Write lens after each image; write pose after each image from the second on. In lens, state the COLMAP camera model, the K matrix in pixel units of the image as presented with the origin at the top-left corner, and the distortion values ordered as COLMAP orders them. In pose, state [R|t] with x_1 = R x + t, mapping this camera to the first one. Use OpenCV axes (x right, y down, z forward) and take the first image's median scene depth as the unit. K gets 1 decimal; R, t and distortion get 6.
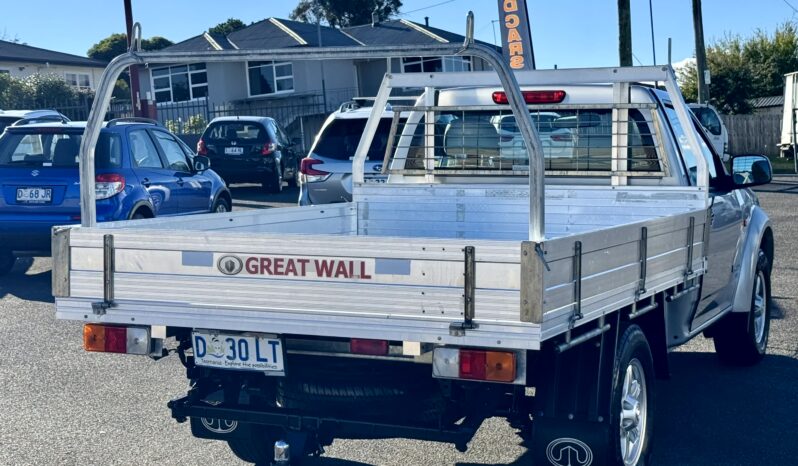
lens RADIAL K [[1319.3, 0, 401.9], [0, 1319.3, 230.7], [0, 0, 1]] dist [0.131094, 0.000000]
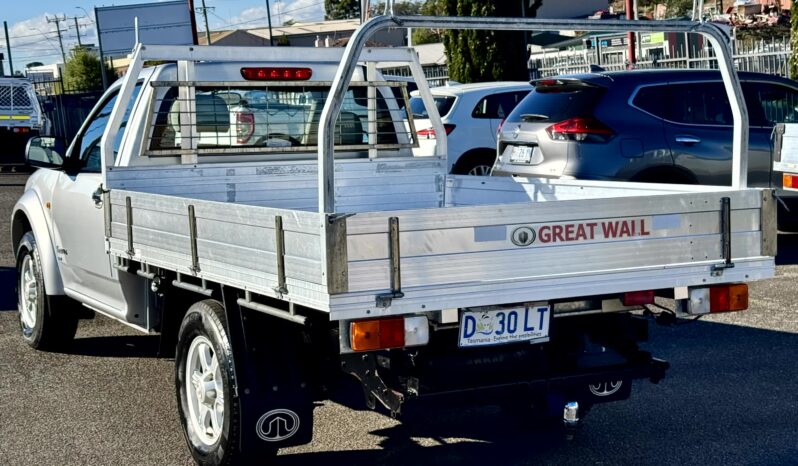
lens RADIAL K [[1319.3, 0, 398.4], [0, 1319.3, 237.6], [0, 0, 1]] dist [0.131094, 0.000000]
pose [[0.609933, -0.080446, 0.788359, -0.939999], [0.071397, 0.996367, 0.046434, -0.024914], [-0.789230, 0.027965, 0.613460, 0.455663]]
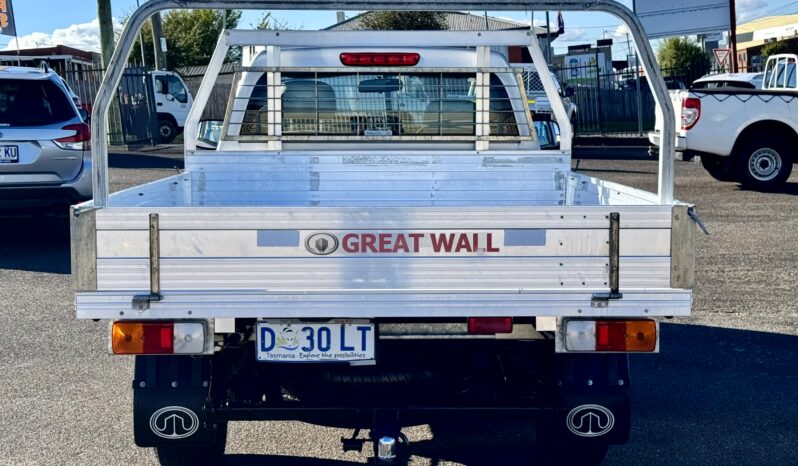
lens RADIAL K [[1319.3, 0, 403.5], [0, 1319.3, 235.8], [0, 0, 1]] dist [0.131094, 0.000000]
pose [[0.900161, -0.039483, 0.433763, -0.449127], [0.027416, 0.999044, 0.034043, -0.007402], [-0.434693, -0.018752, 0.900384, 0.182218]]
